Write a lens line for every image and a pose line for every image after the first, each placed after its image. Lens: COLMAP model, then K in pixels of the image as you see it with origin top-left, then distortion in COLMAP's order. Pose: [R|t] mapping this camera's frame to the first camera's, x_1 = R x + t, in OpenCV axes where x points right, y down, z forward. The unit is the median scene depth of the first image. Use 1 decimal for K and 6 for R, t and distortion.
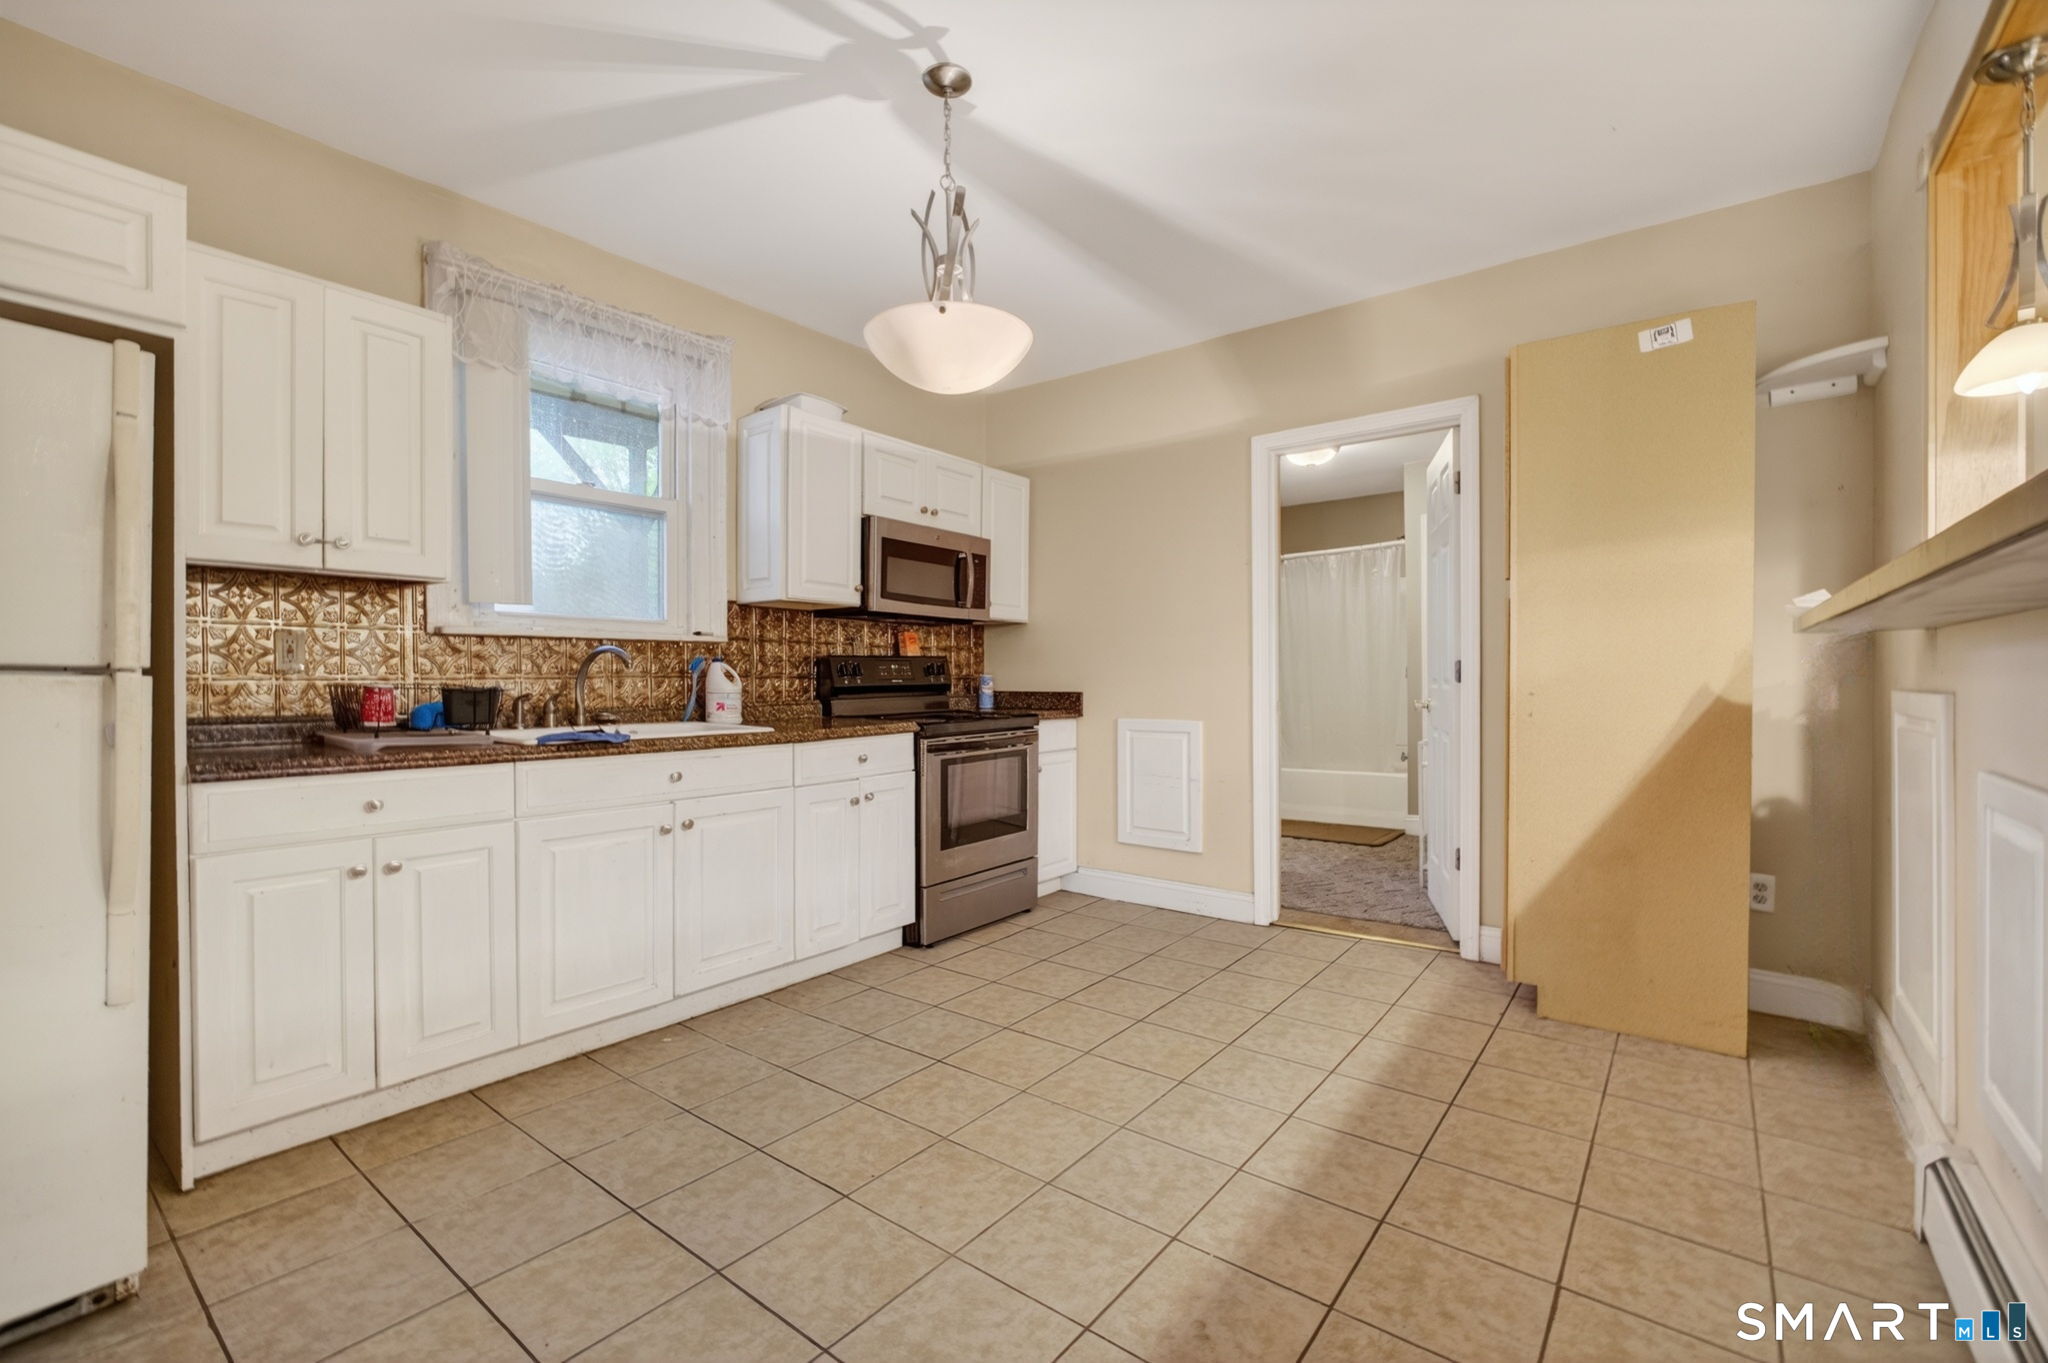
lens RADIAL K [[879.0, 0, 1010.1], [0, 879.0, 672.0], [0, 0, 1]] dist [-0.018389, 0.003900]
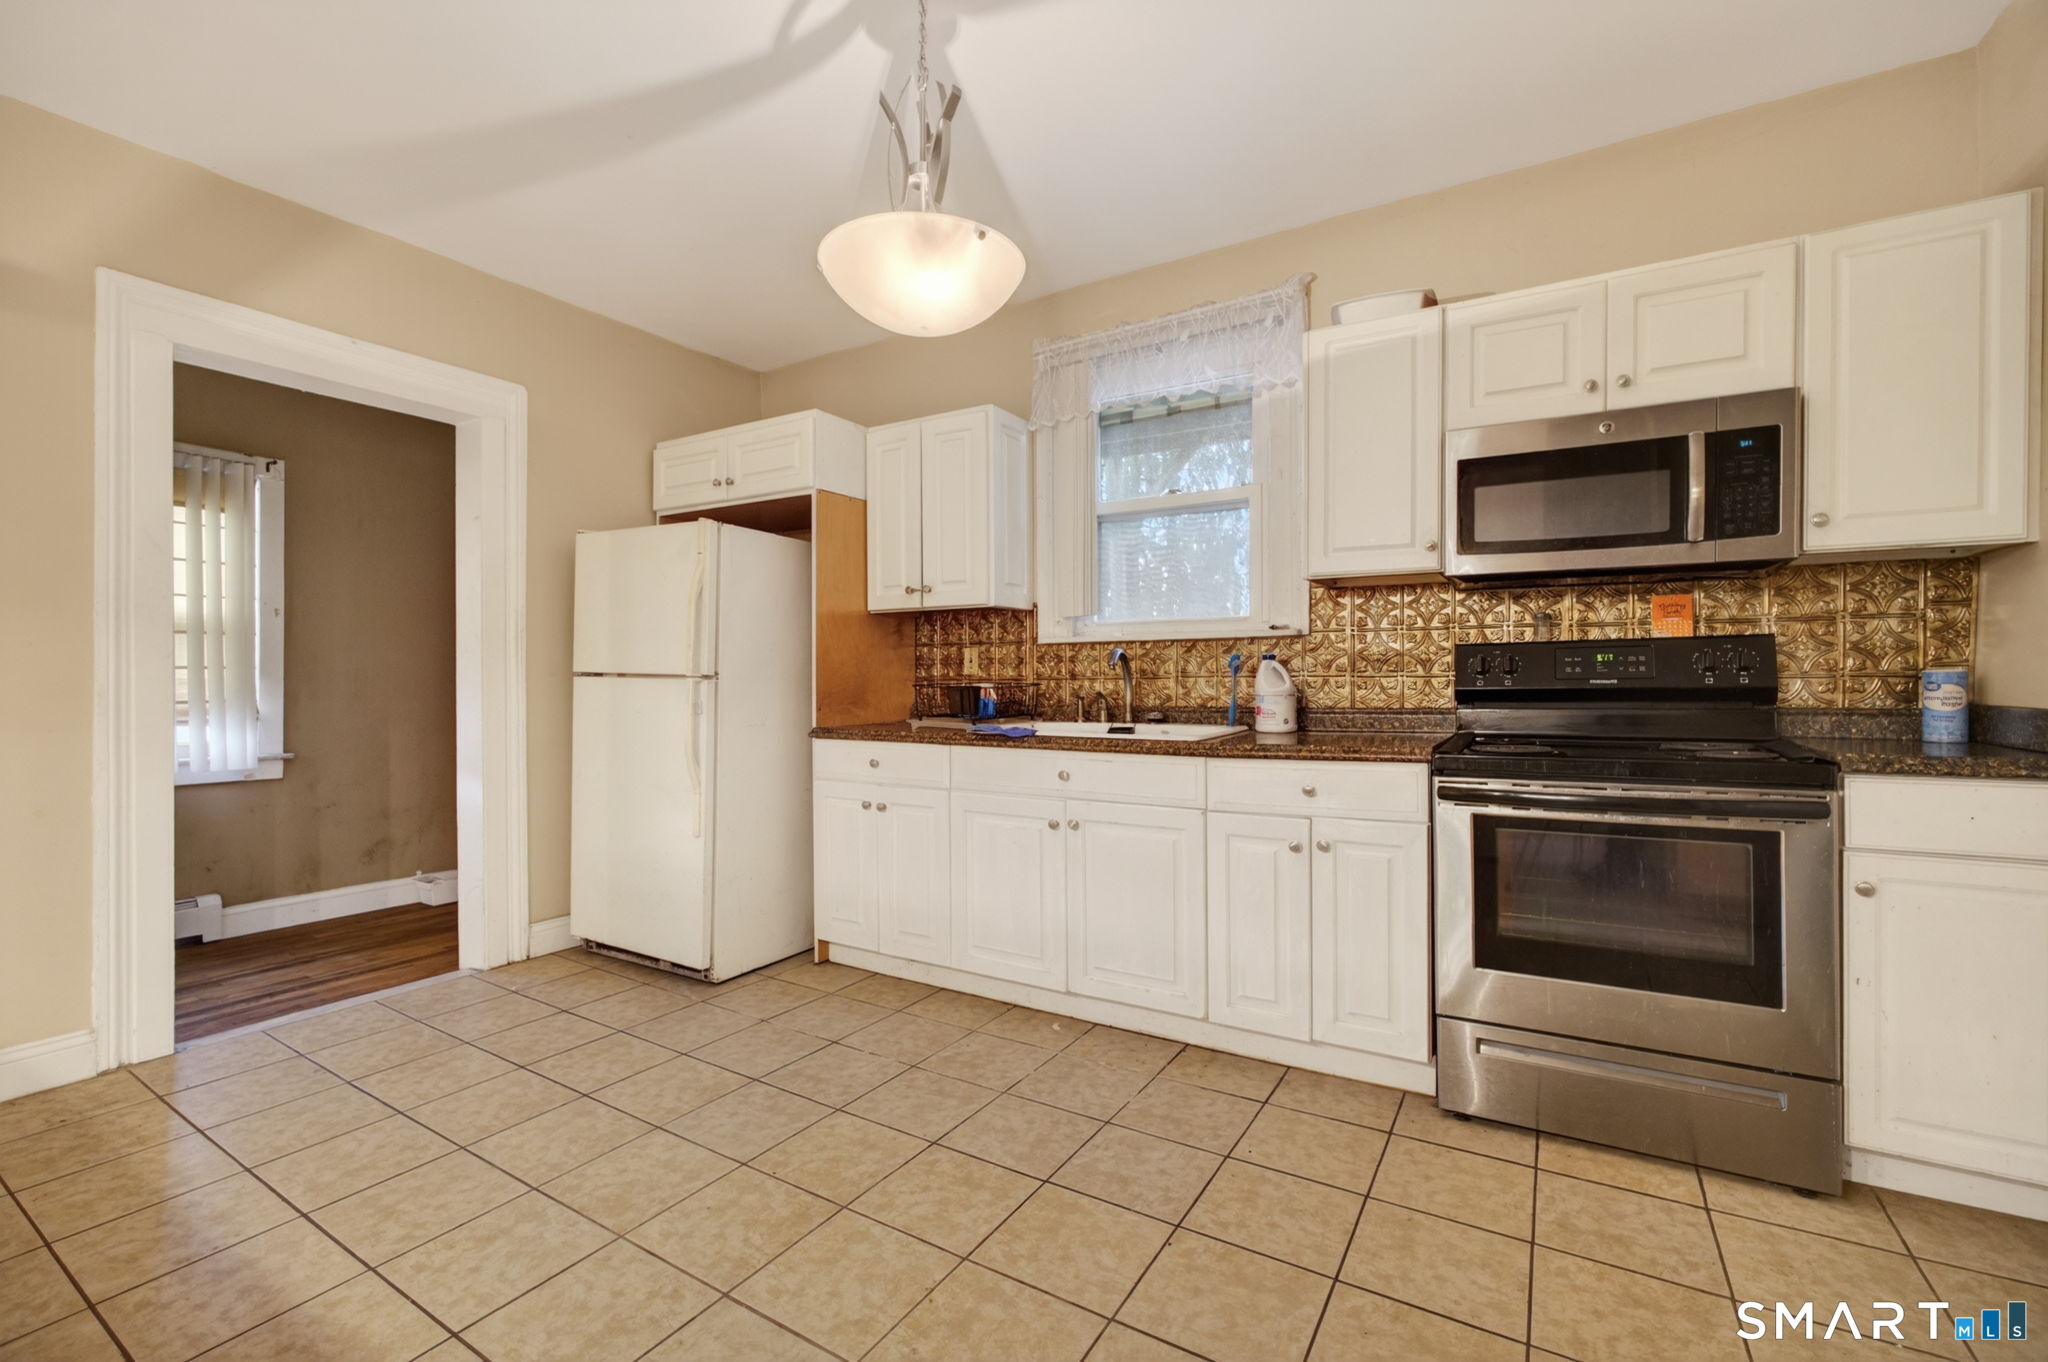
lens RADIAL K [[879.0, 0, 1037.3], [0, 879.0, 674.4], [0, 0, 1]] dist [-0.018389, 0.003900]
pose [[0.122355, -0.006067, -0.992468, 0.560849], [0.009974, 0.999938, -0.004883, 0.006160], [0.992436, -0.009301, 0.122408, 0.751166]]
